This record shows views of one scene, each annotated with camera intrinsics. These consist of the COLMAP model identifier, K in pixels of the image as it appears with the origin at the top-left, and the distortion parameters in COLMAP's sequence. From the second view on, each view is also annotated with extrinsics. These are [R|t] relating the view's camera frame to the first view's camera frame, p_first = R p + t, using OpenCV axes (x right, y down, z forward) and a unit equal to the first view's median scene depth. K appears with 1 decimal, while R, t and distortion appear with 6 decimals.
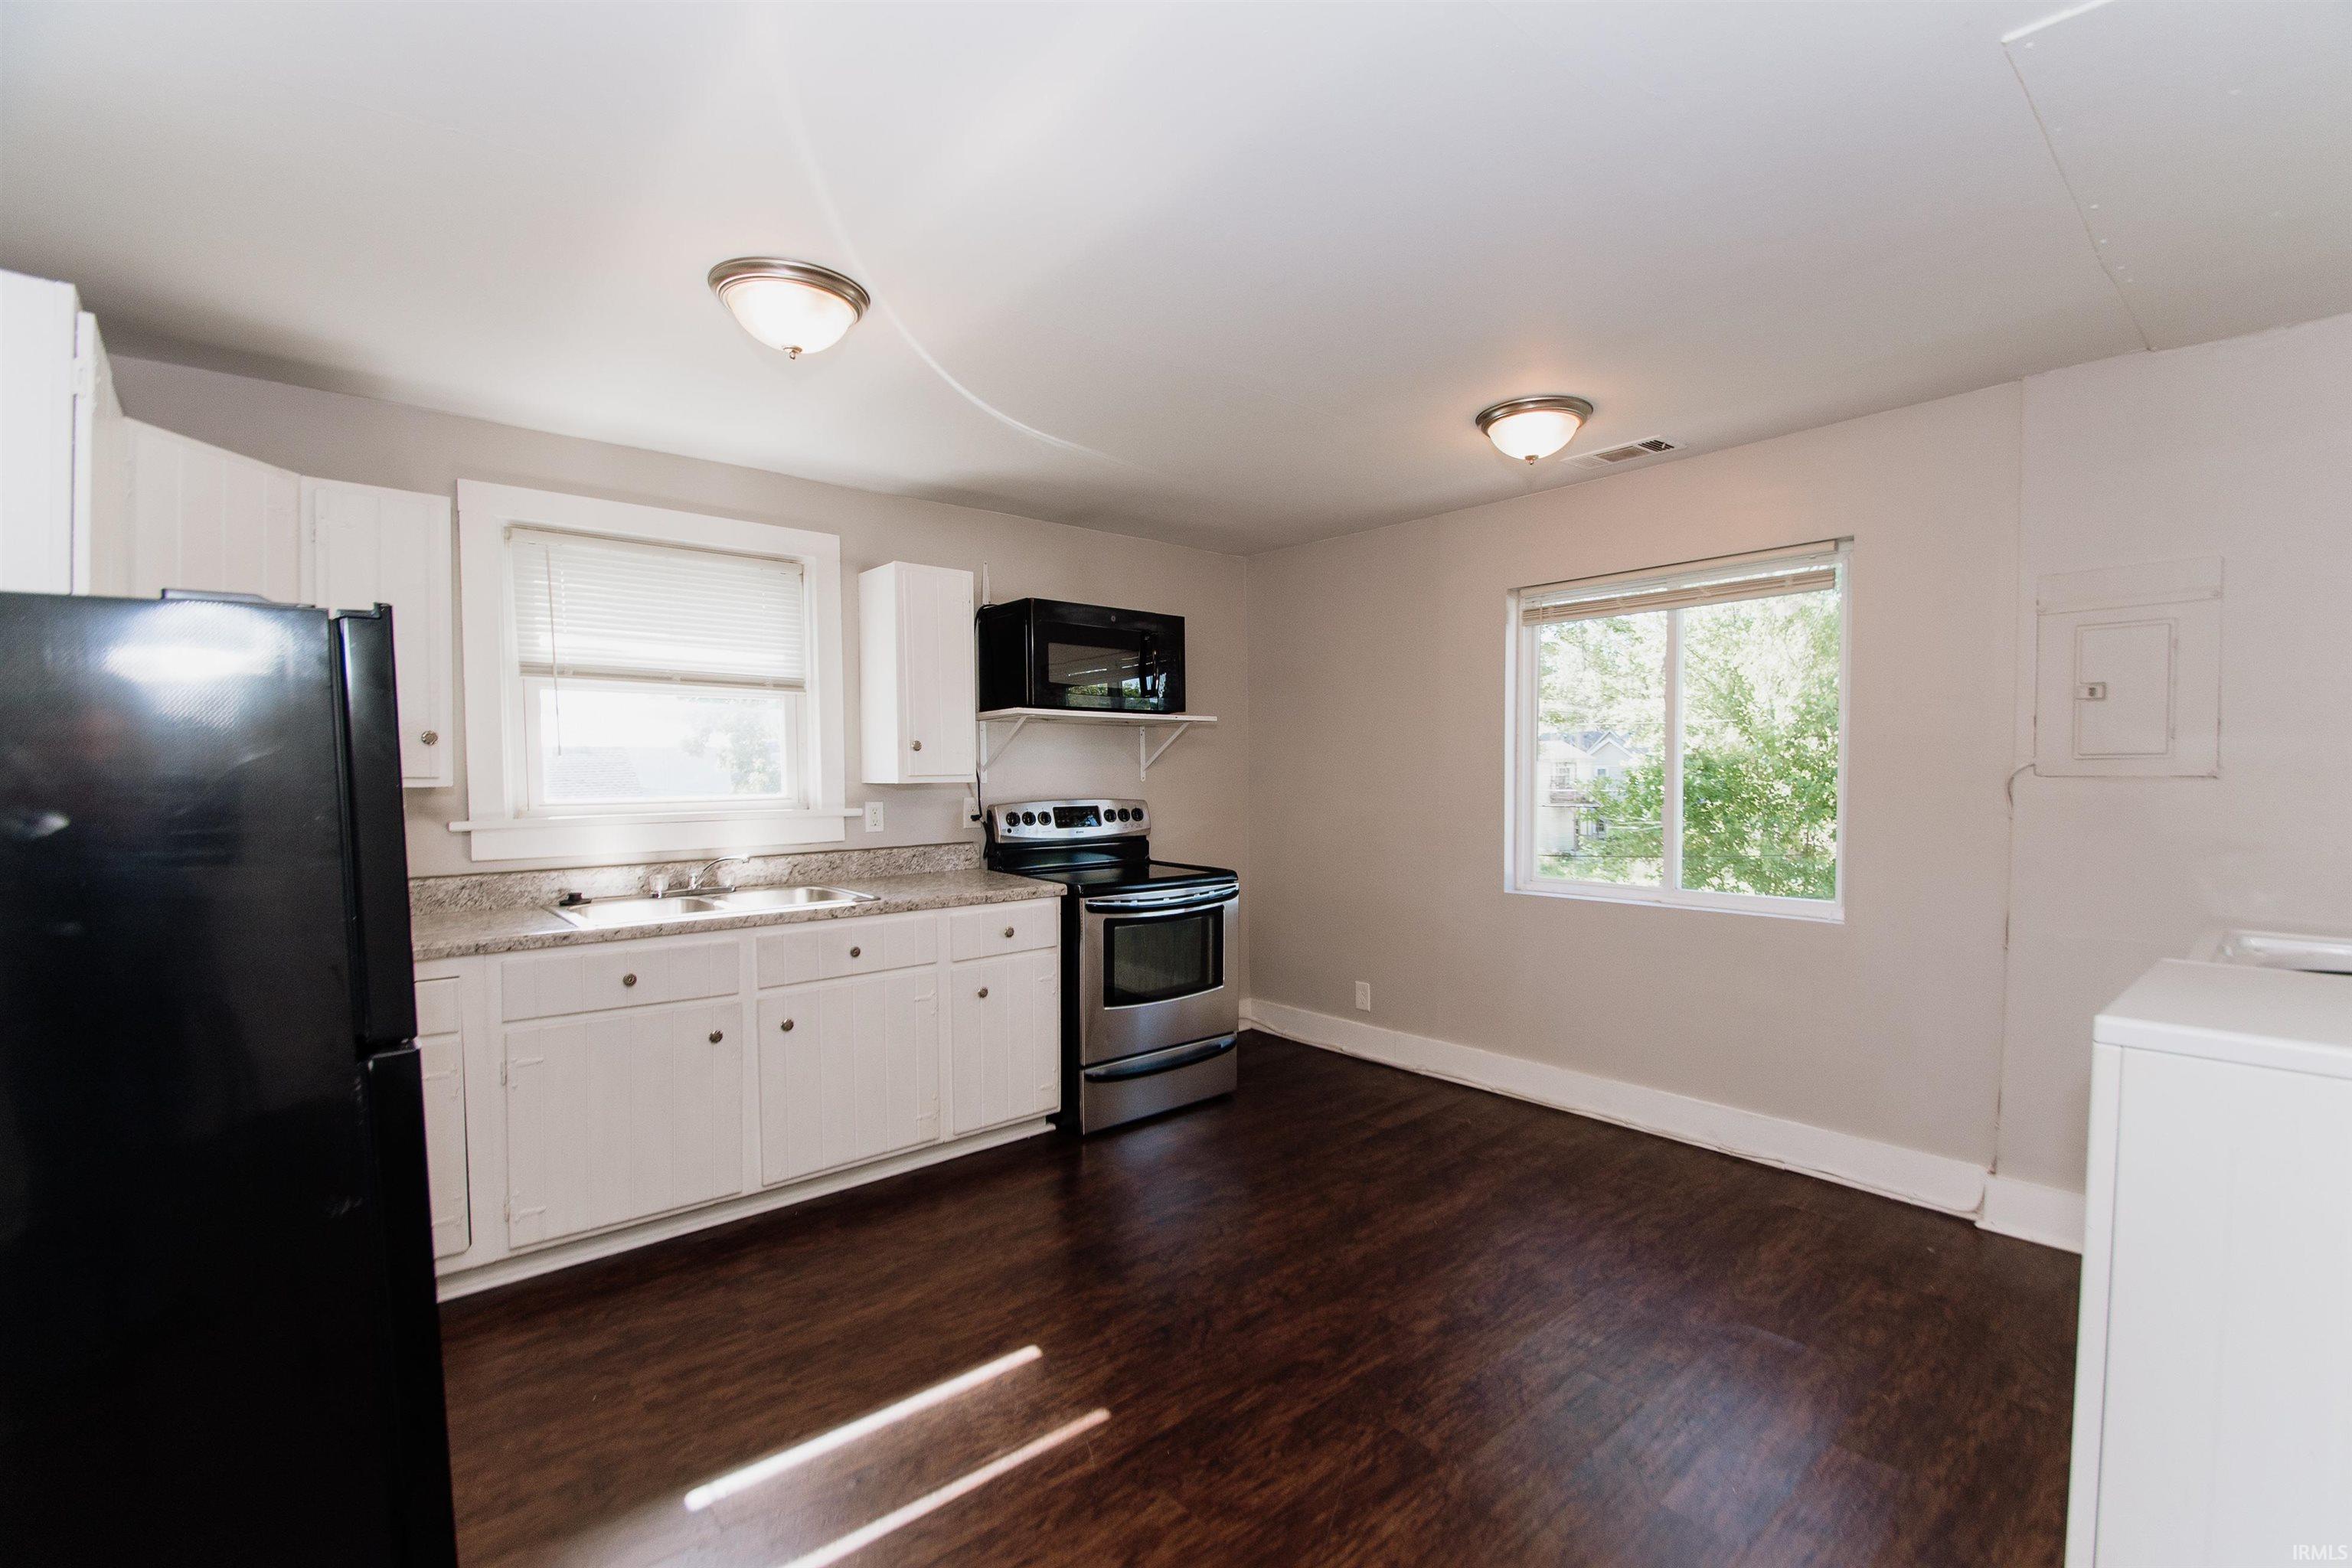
lens RADIAL K [[1057.7, 0, 1198.1], [0, 1057.7, 816.7], [0, 0, 1]] dist [0.016670, -0.017350]
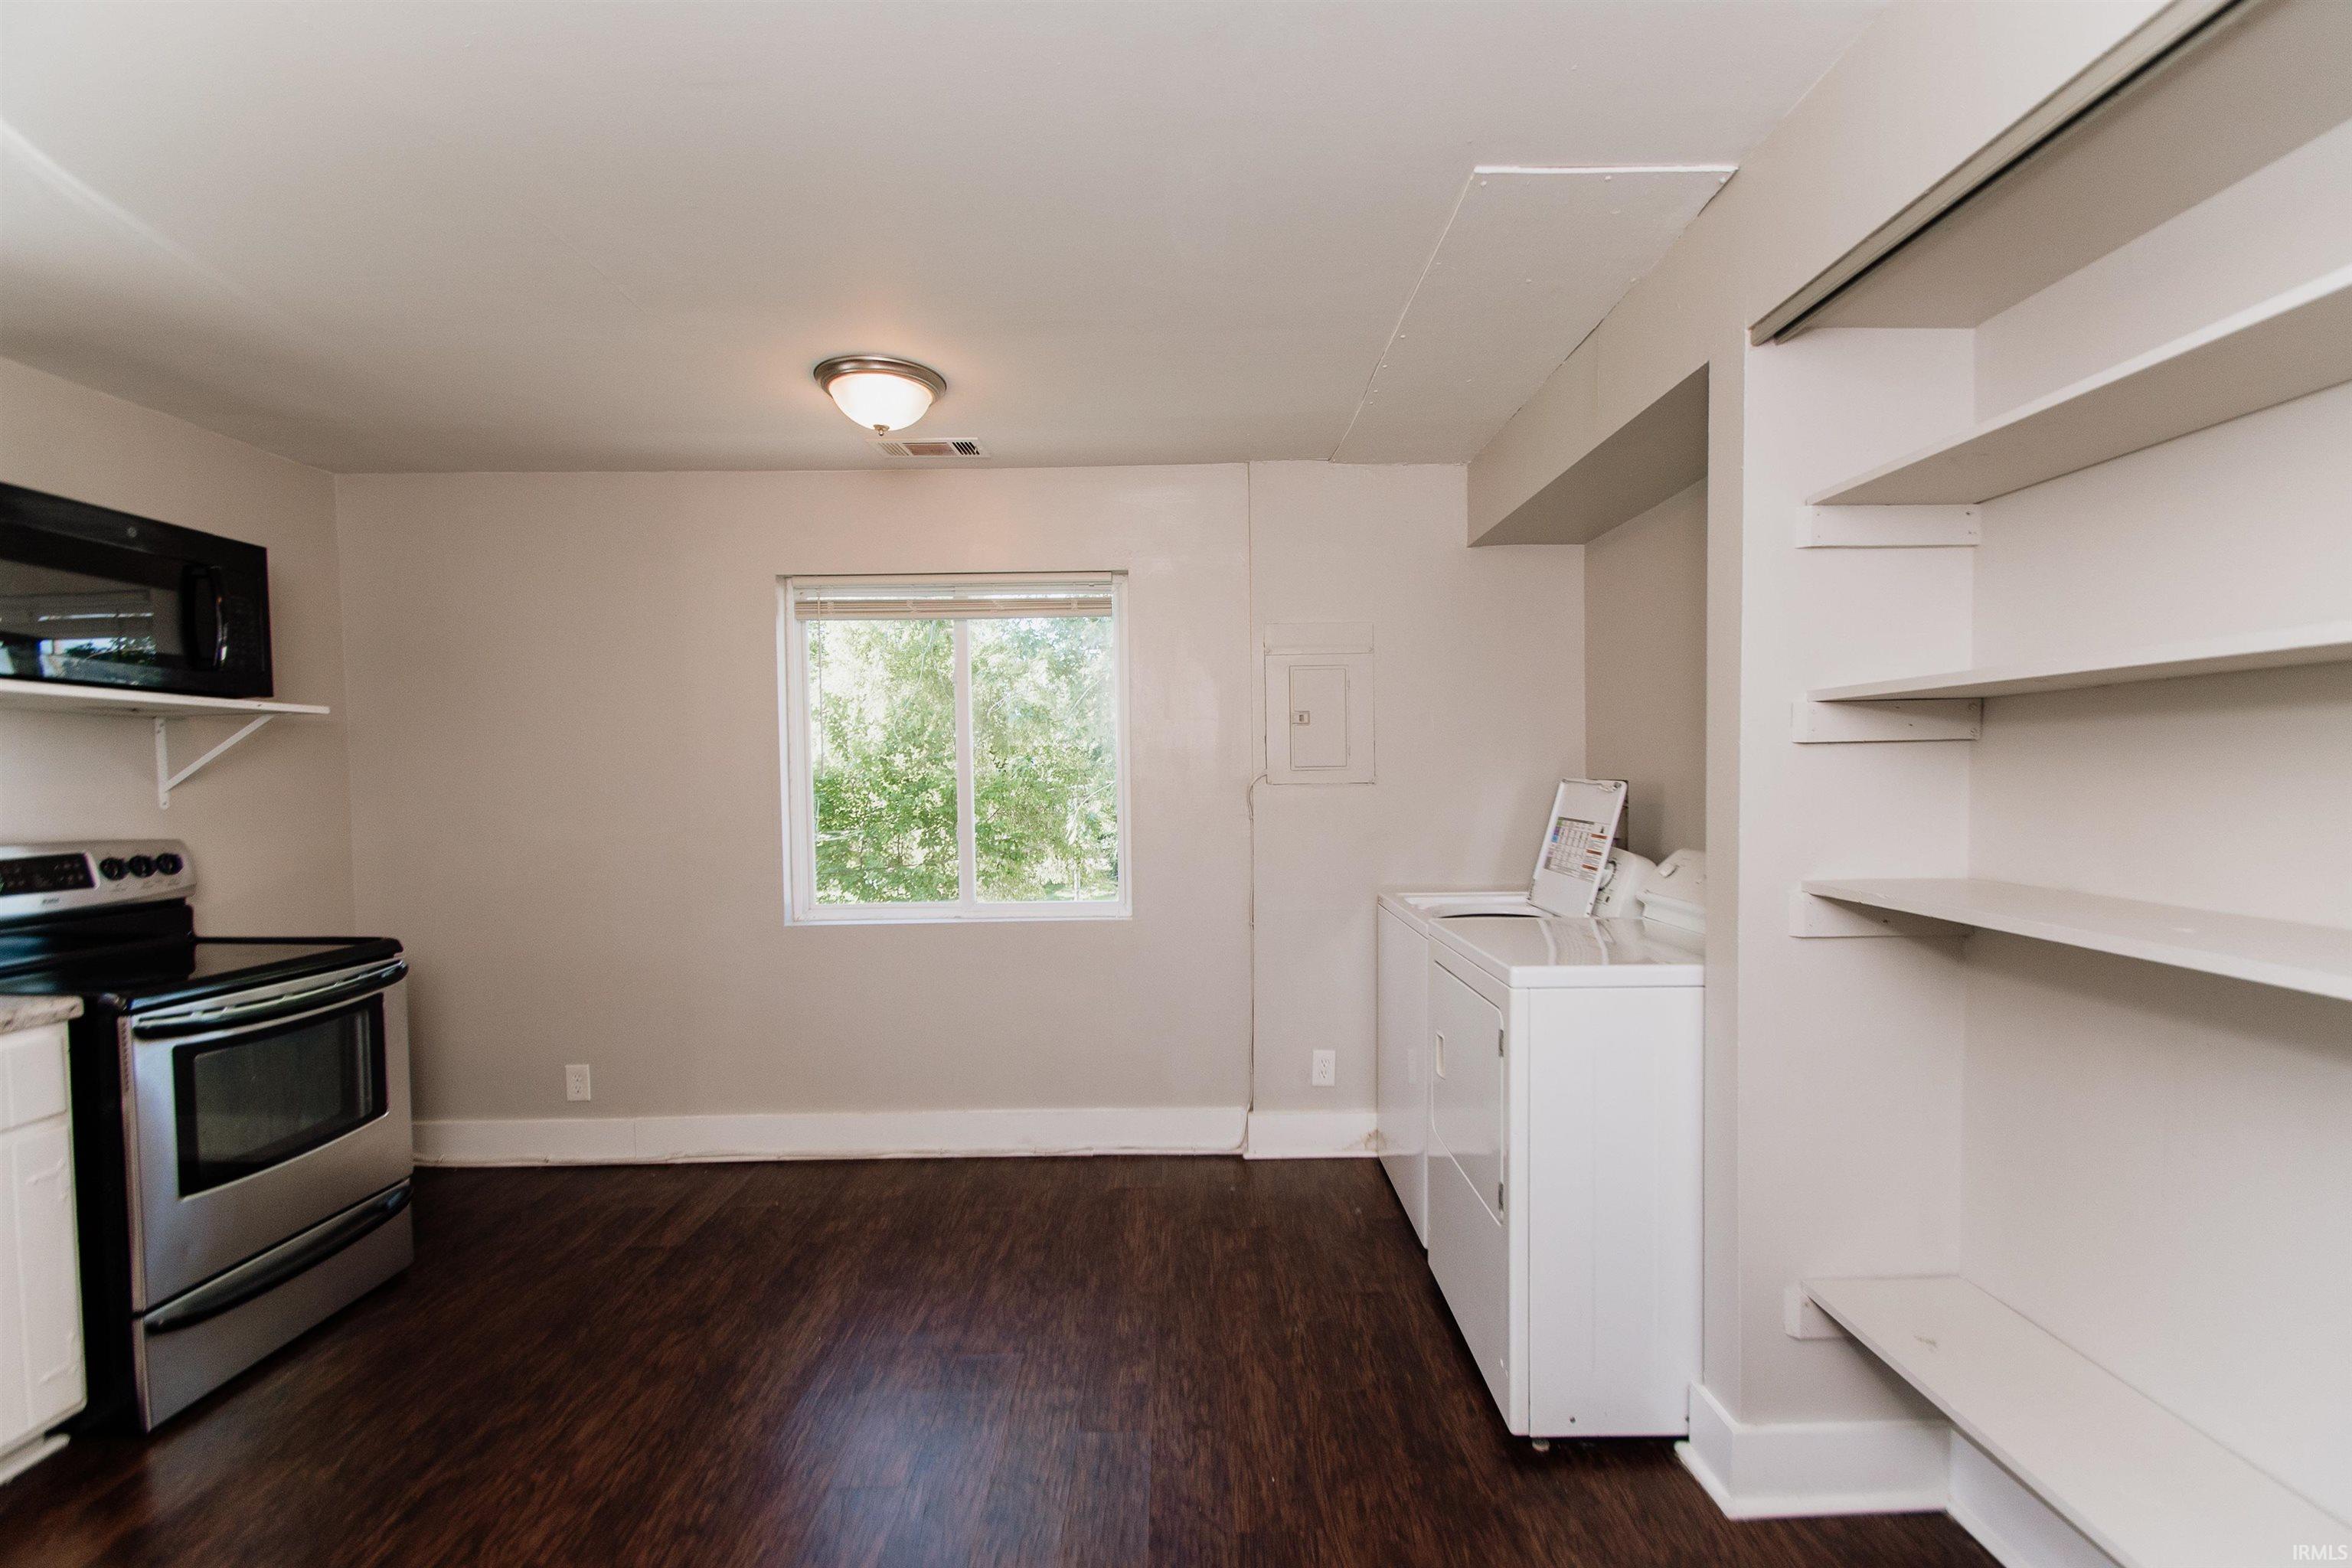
lens RADIAL K [[1057.7, 0, 1198.1], [0, 1057.7, 816.7], [0, 0, 1]] dist [0.016670, -0.017350]
pose [[0.646472, -0.032120, 0.762262, -0.160437], [0.044193, 0.999012, 0.004617, -0.006900], [-0.761657, 0.030702, 0.647253, 0.195508]]
